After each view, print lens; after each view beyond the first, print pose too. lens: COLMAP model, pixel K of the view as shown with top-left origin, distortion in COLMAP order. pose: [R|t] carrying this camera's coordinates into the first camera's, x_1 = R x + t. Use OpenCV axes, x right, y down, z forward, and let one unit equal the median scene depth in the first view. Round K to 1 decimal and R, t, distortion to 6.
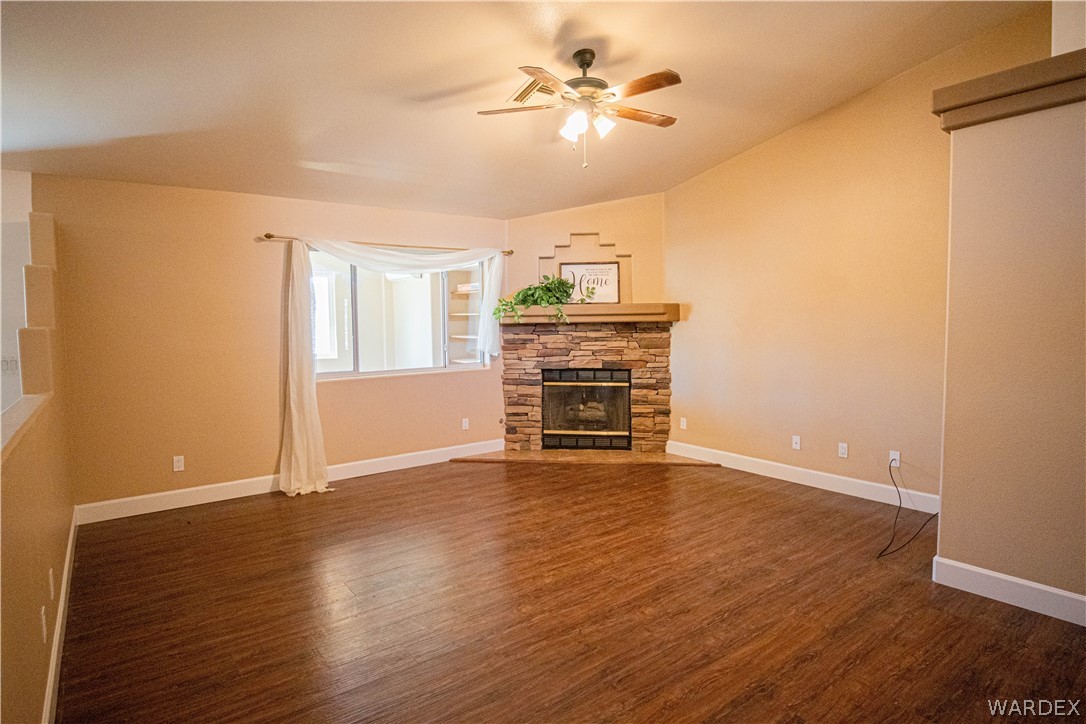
lens RADIAL K [[580.5, 0, 547.1], [0, 580.5, 359.4], [0, 0, 1]] dist [-0.028074, -0.000355]
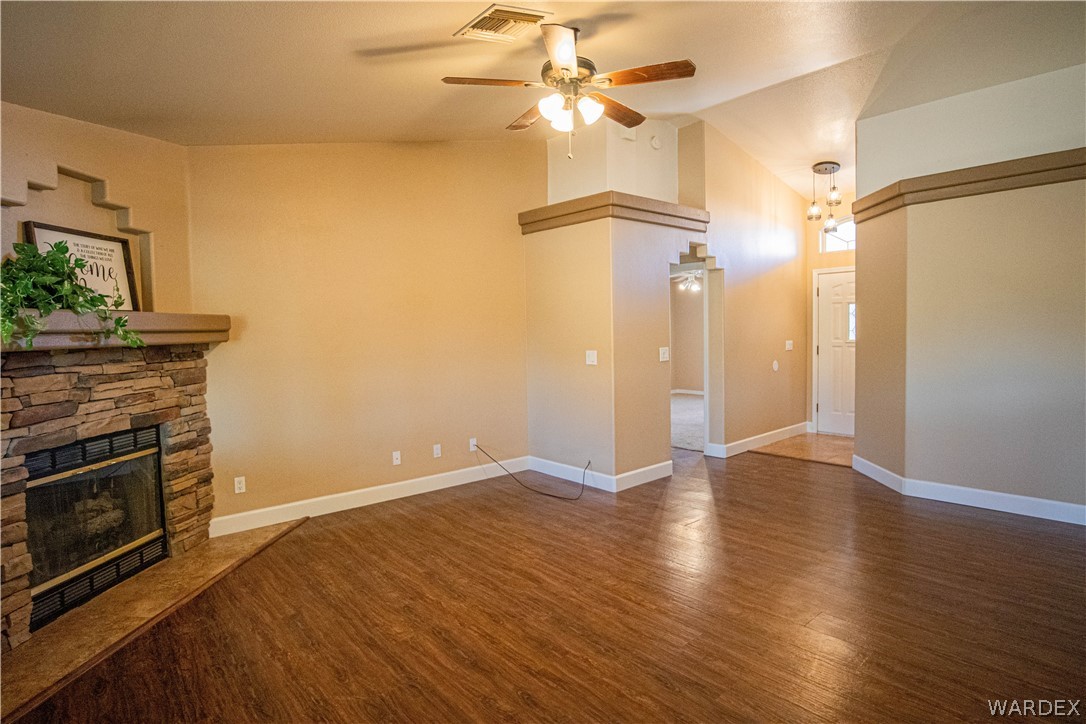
lens RADIAL K [[580.5, 0, 547.7], [0, 580.5, 360.0], [0, 0, 1]] dist [-0.028074, -0.000355]
pose [[-0.072238, -0.039763, 0.996594, -0.475142], [0.087955, 0.995058, 0.046077, -0.040398], [-0.993502, 0.090984, -0.068384, 0.639714]]
